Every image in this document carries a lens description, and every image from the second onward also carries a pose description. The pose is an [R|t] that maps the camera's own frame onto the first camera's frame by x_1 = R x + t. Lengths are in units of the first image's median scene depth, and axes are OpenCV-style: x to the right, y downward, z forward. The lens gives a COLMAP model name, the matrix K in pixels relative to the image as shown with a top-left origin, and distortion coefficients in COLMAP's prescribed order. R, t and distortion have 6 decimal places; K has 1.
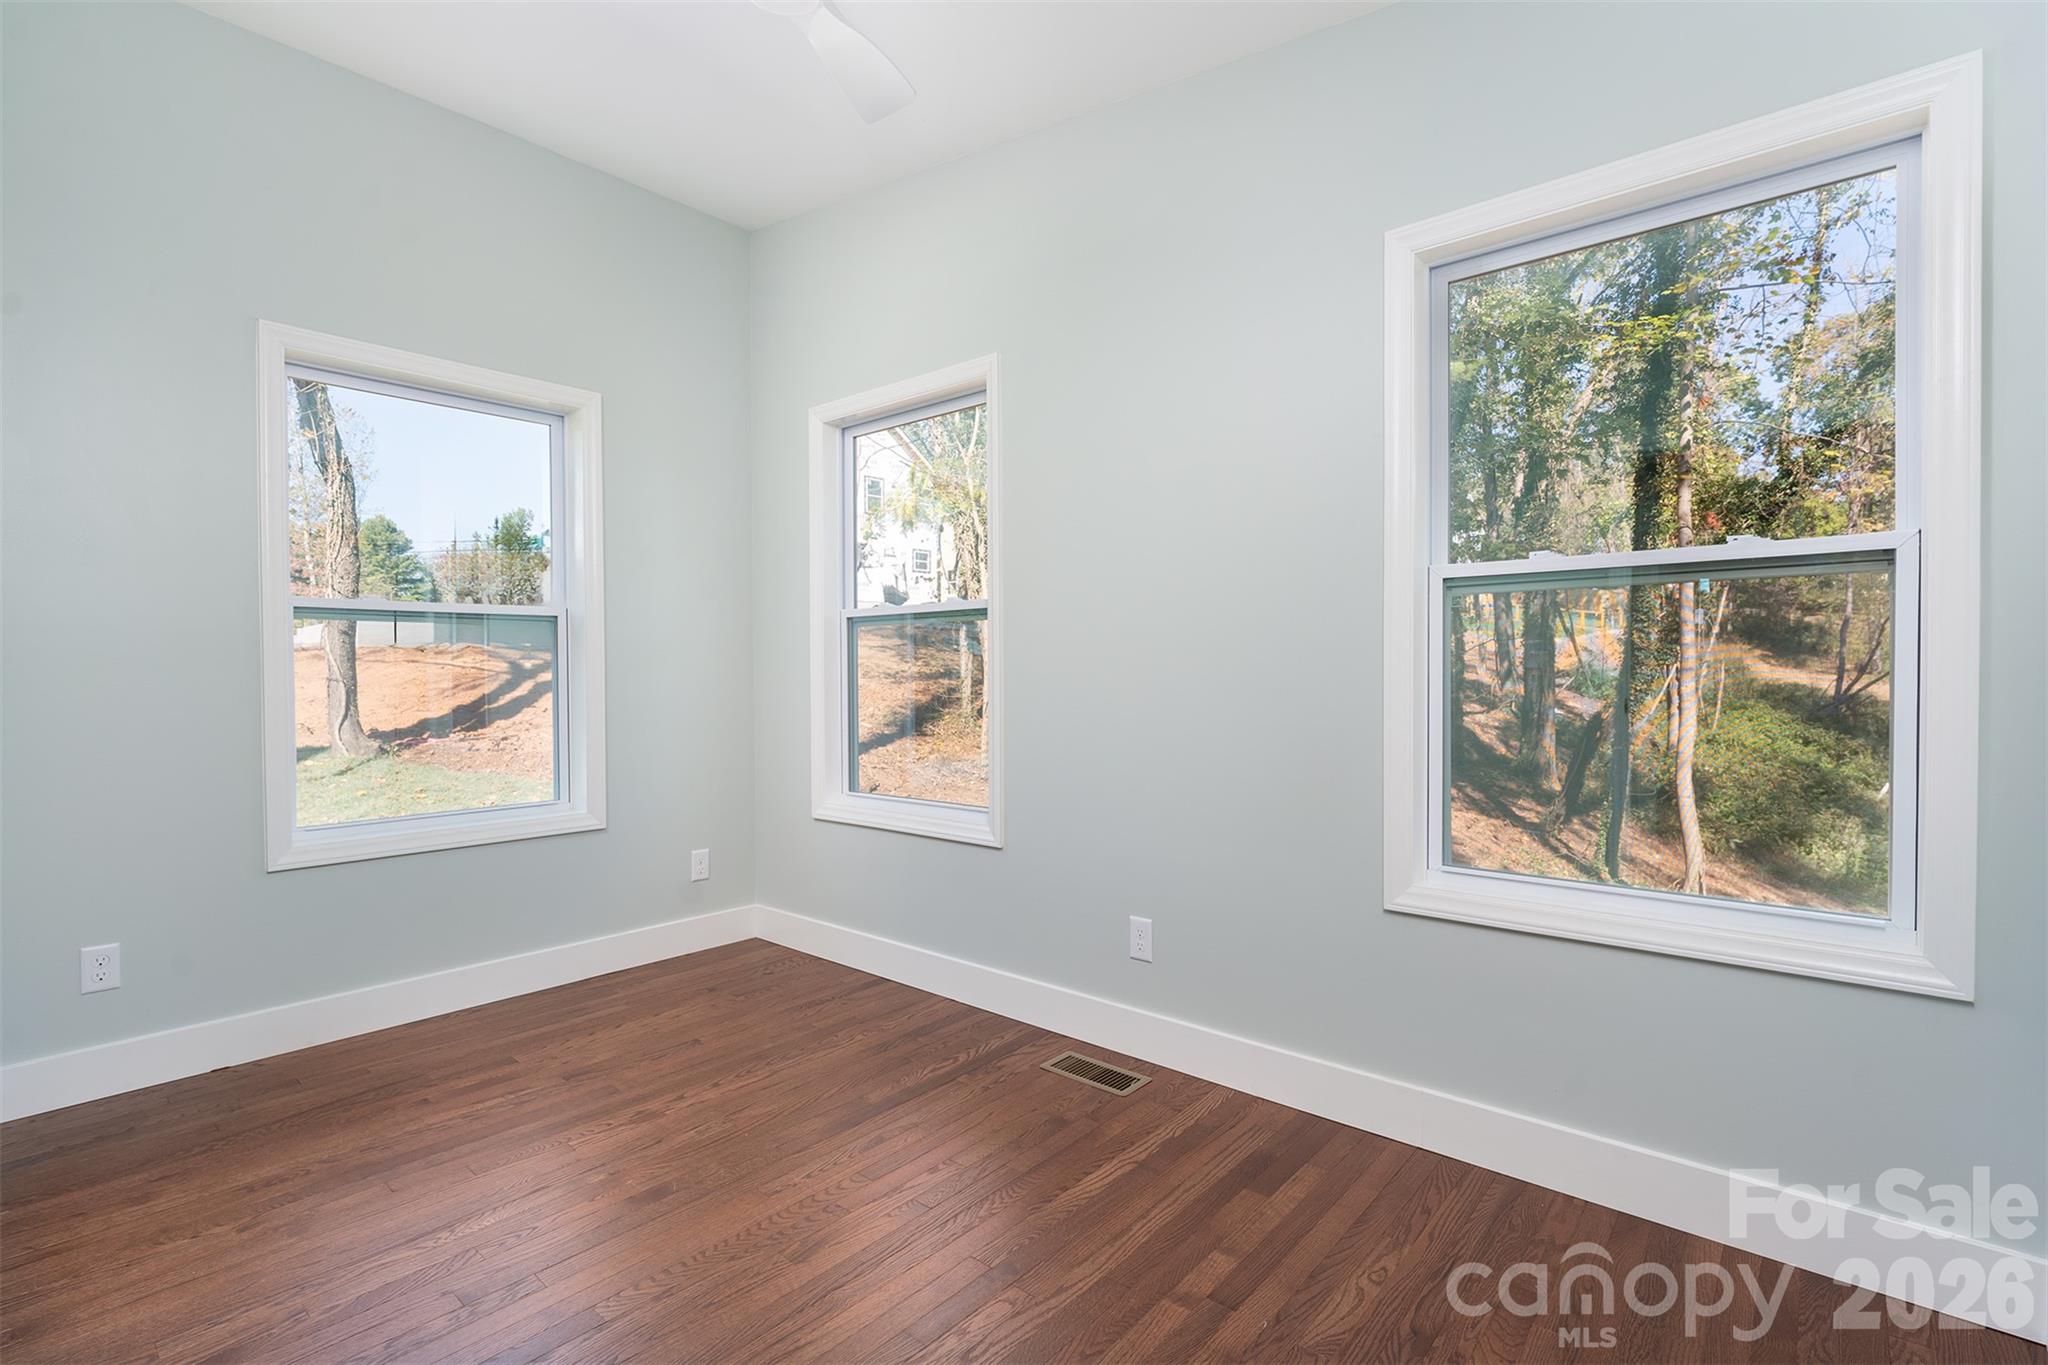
lens RADIAL K [[957.6, 0, 1025.8], [0, 957.6, 683.7], [0, 0, 1]] dist [-0.000629, 0.000677]
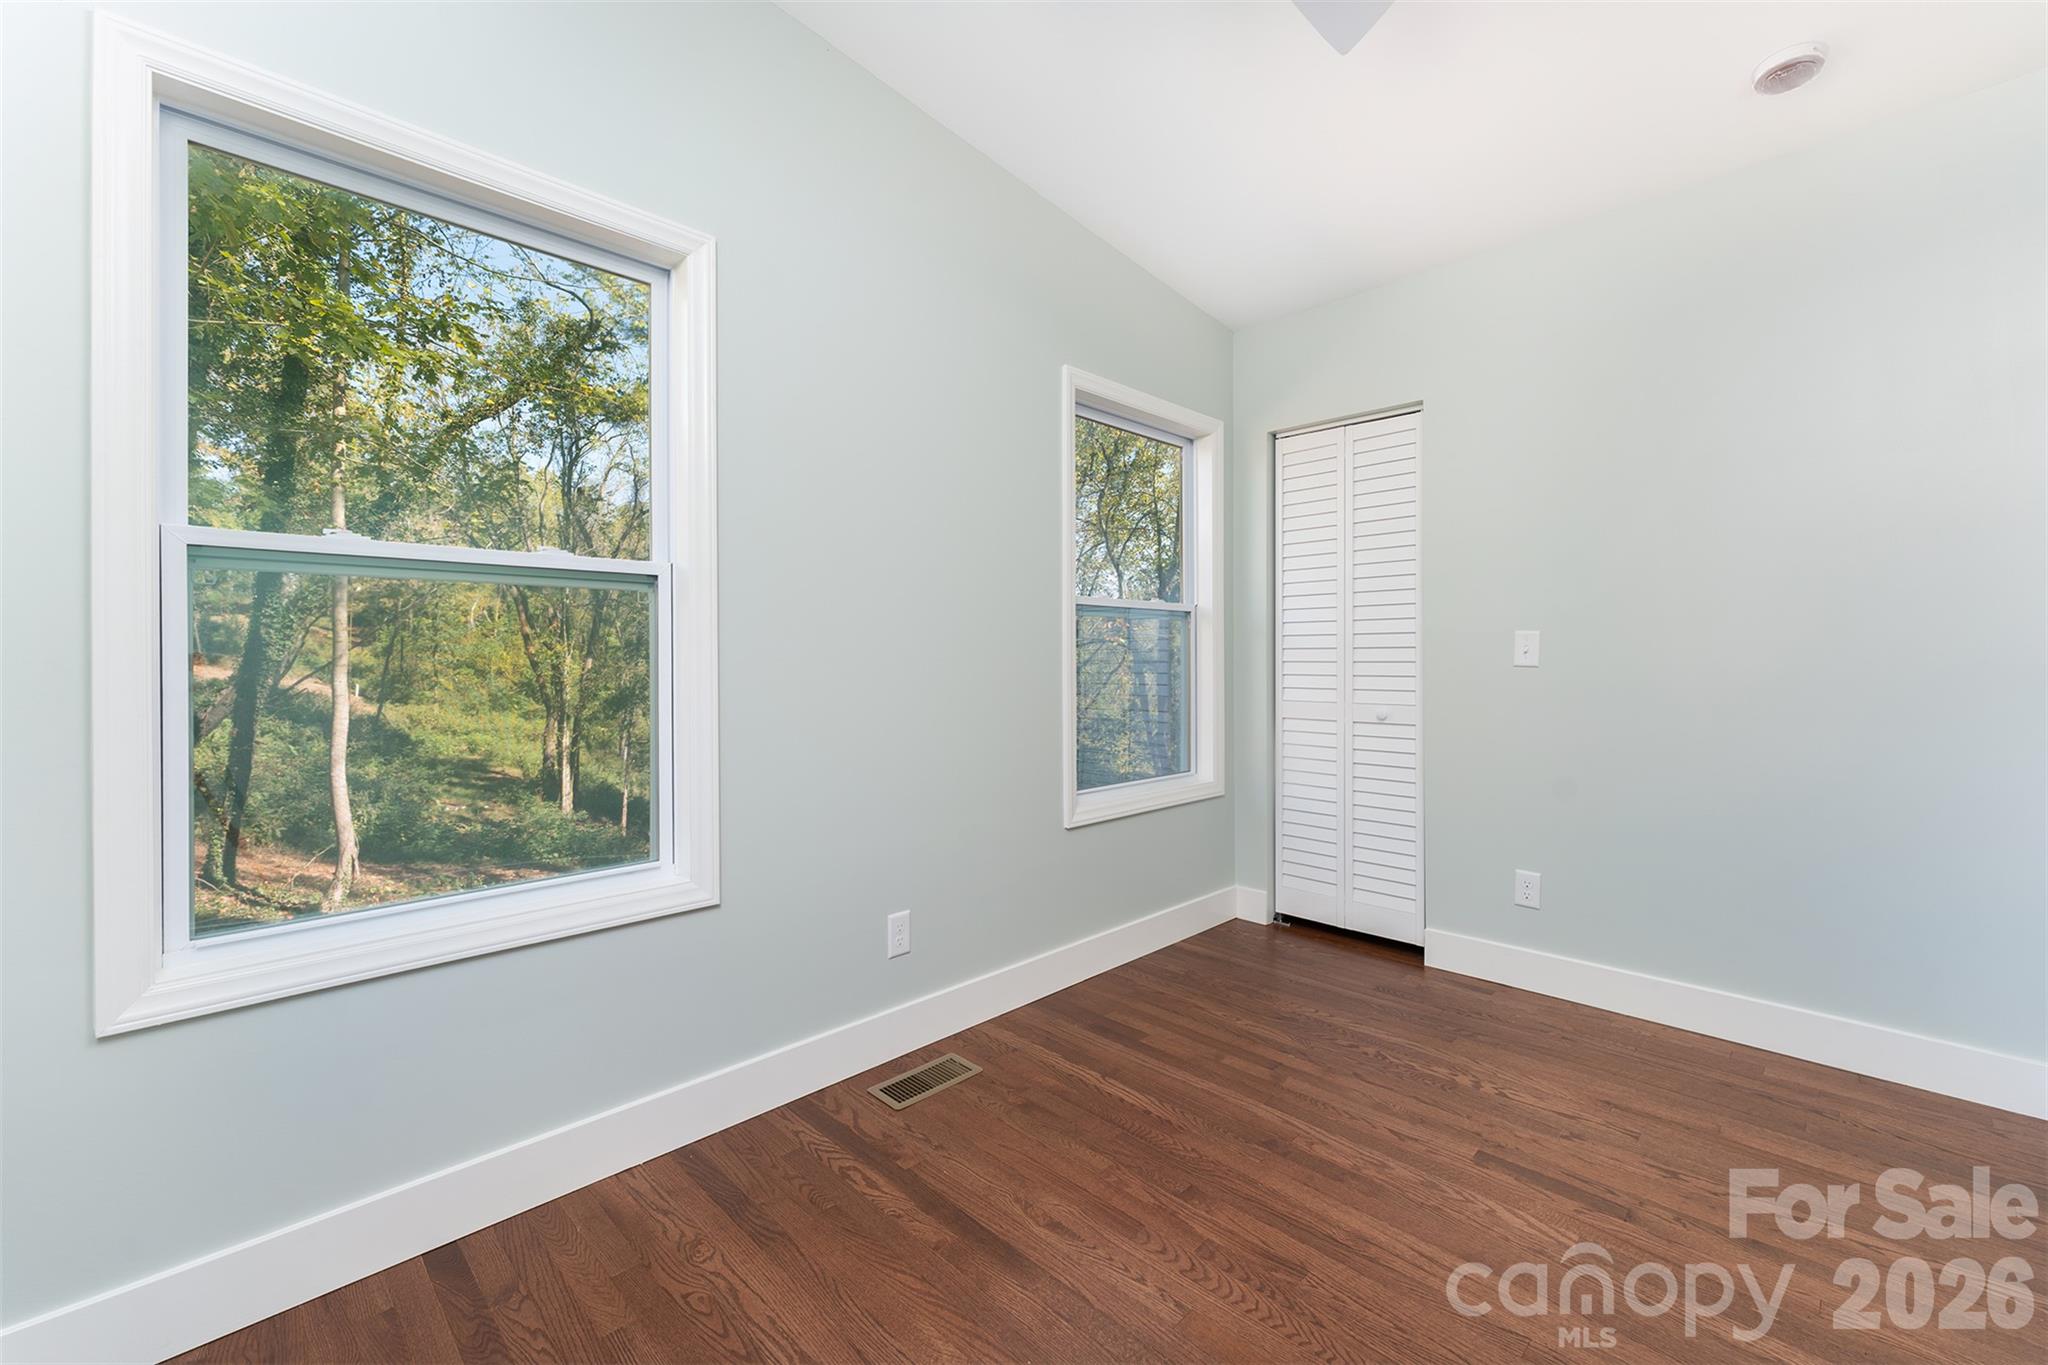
lens RADIAL K [[811.0, 0, 1040.6], [0, 811.0, 660.6], [0, 0, 1]] dist [0.011028, 0.000221]
pose [[0.071848, 0.001726, 0.997414, -0.729614], [0.005726, 0.999981, -0.002142, -0.019504], [-0.997399, 0.005865, 0.071837, 0.796963]]
